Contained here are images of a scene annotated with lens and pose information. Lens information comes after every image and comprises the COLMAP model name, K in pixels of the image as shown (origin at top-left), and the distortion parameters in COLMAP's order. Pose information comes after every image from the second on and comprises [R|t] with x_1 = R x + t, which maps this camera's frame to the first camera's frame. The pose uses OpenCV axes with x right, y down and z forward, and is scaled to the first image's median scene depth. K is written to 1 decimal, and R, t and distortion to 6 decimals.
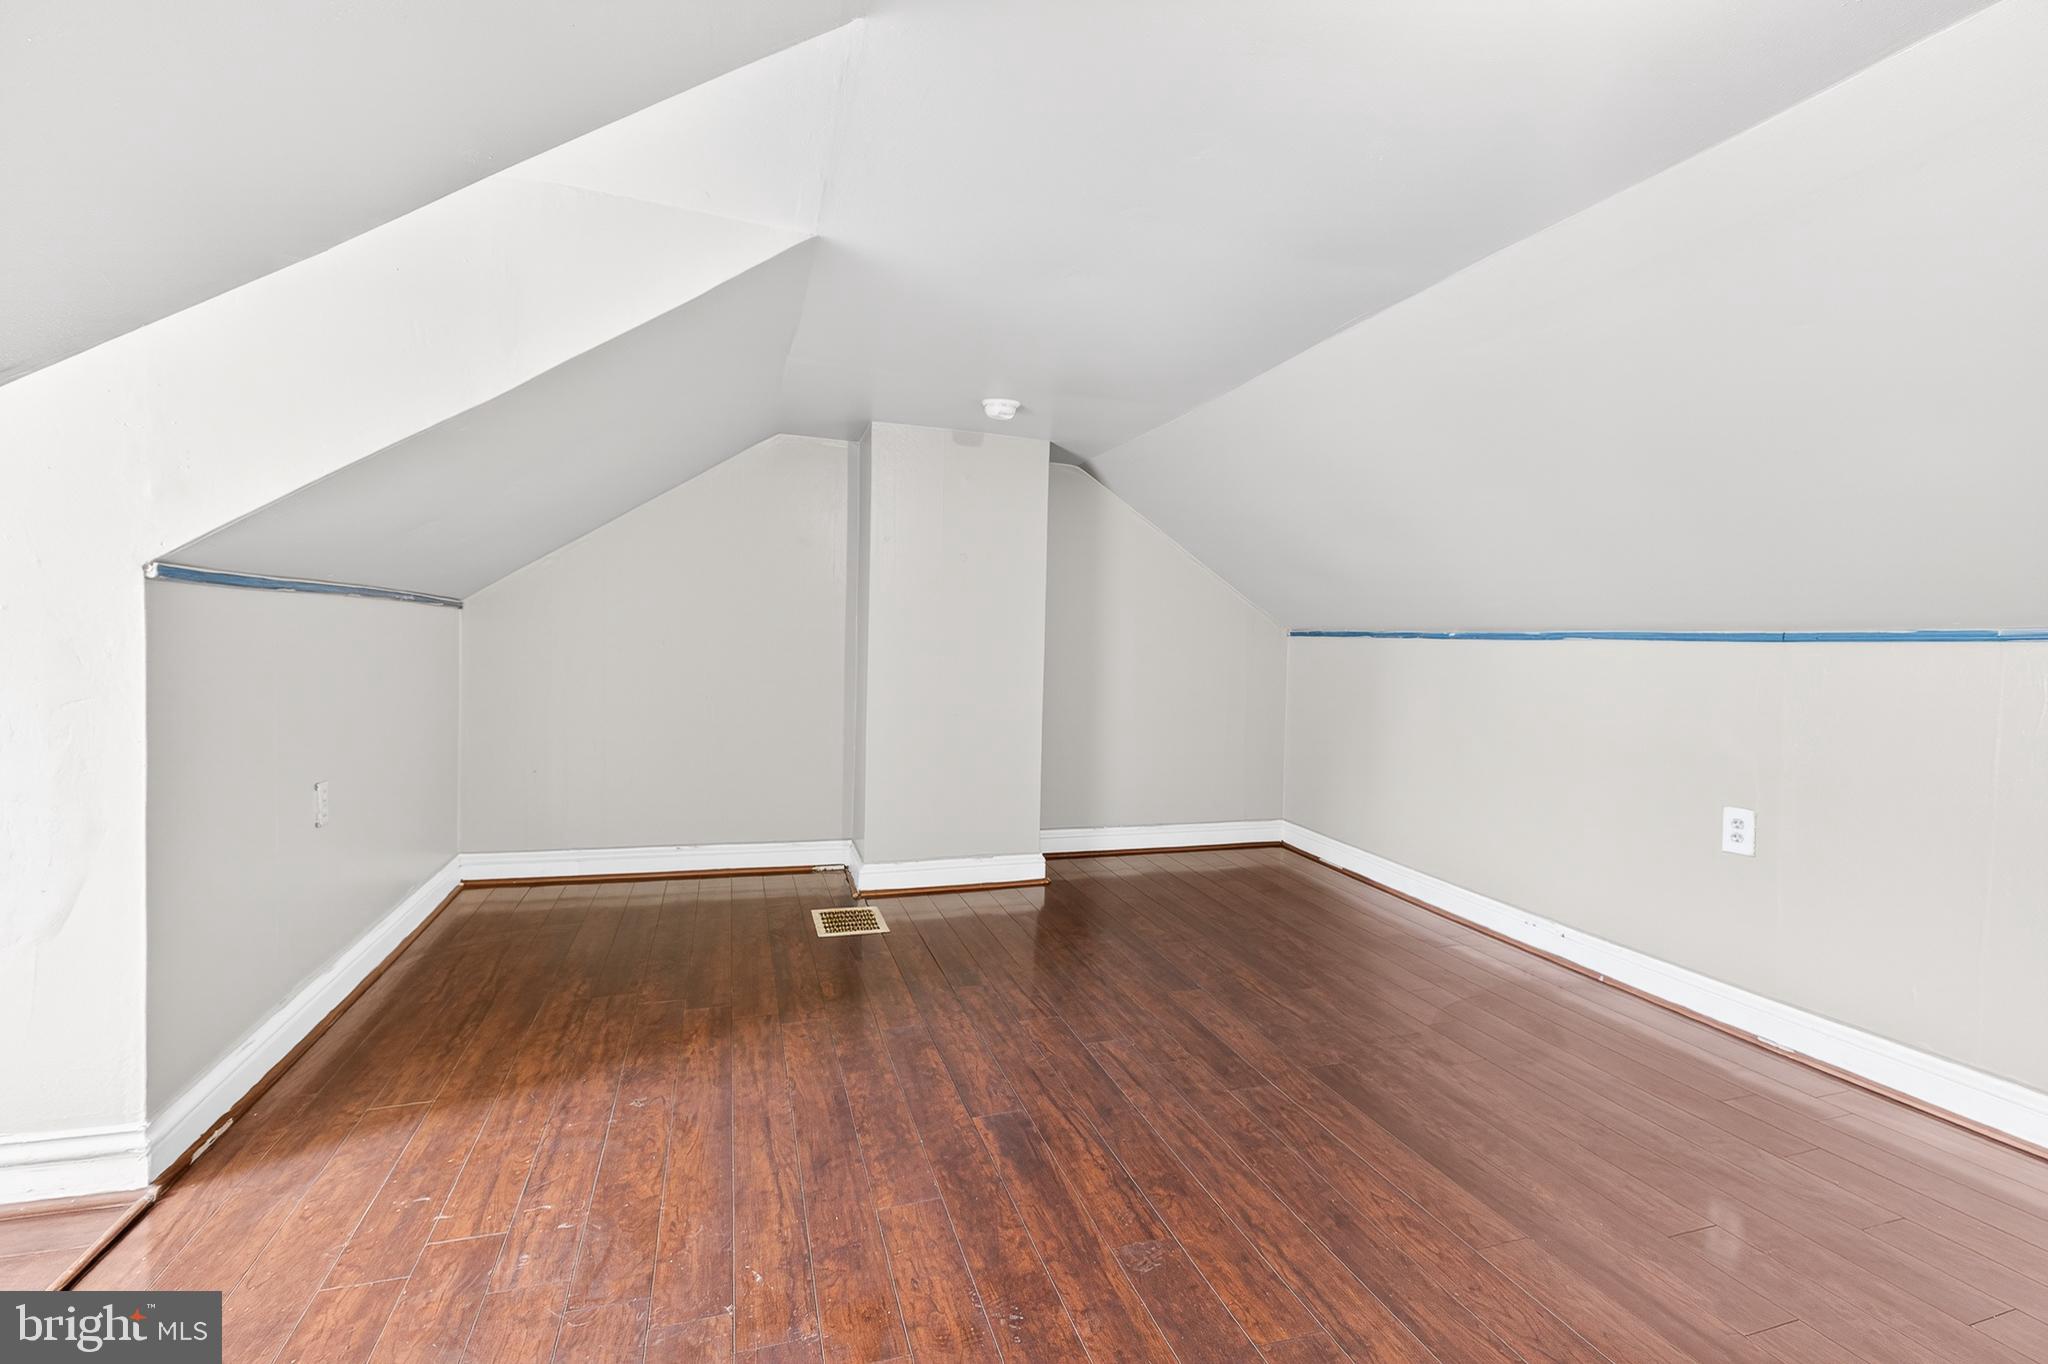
lens RADIAL K [[914.3, 0, 1024.0], [0, 914.3, 682.0], [0, 0, 1]] dist [-0.000127, -0.000232]
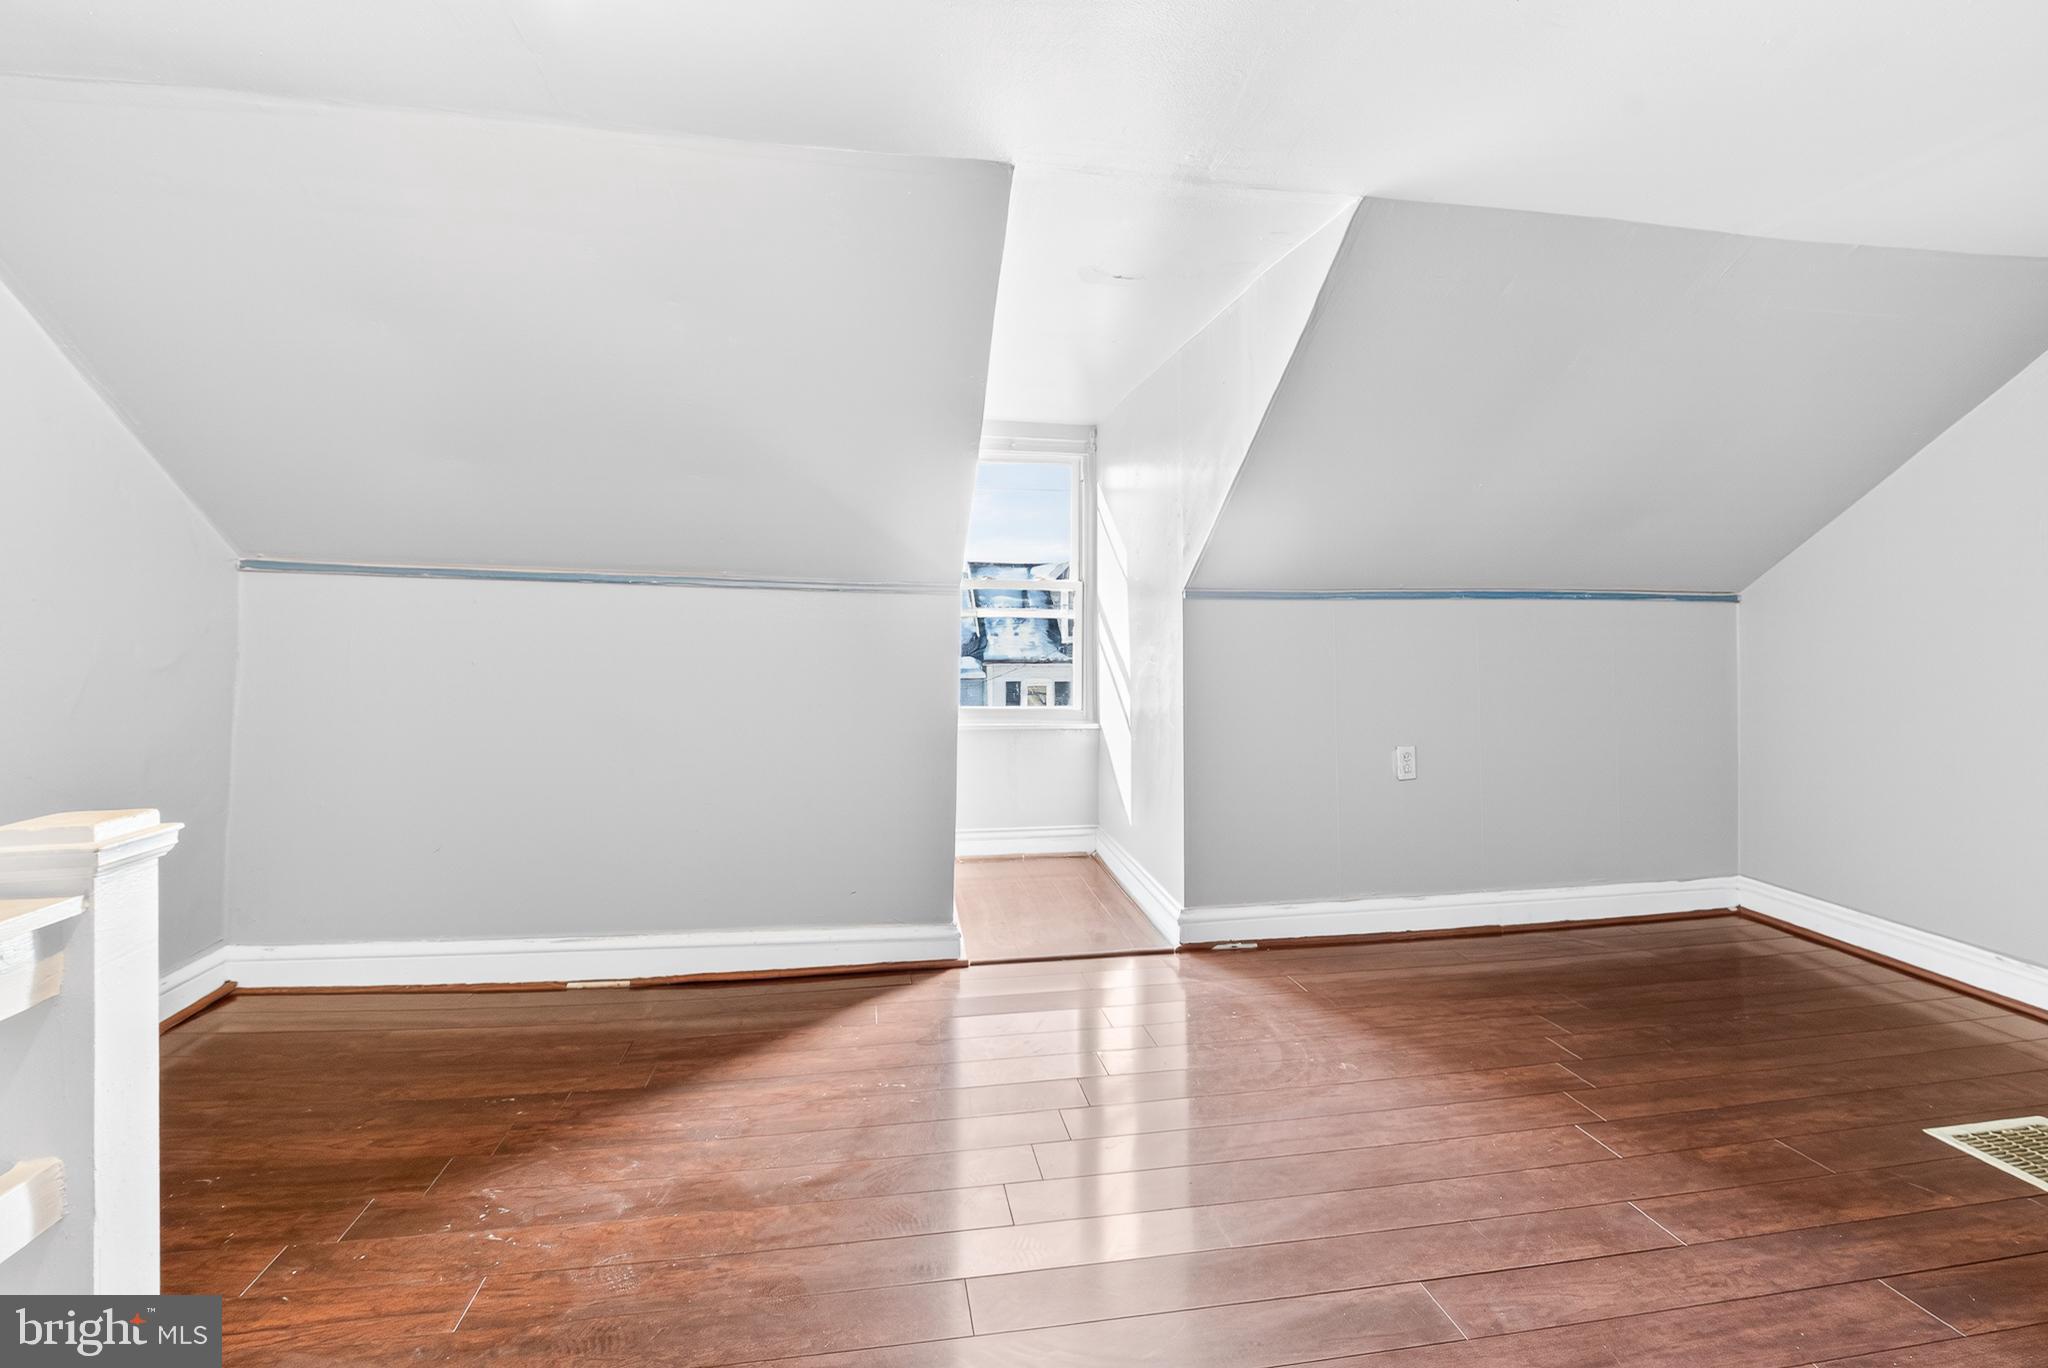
lens RADIAL K [[960.9, 0, 1028.0], [0, 960.9, 619.9], [0, 0, 1]] dist [0.000623, -0.000430]
pose [[-0.147191, -0.028987, -0.988683, 0.774949], [-0.054480, 0.998291, -0.021158, -0.009091], [0.987607, 0.050749, -0.148518, 0.811125]]
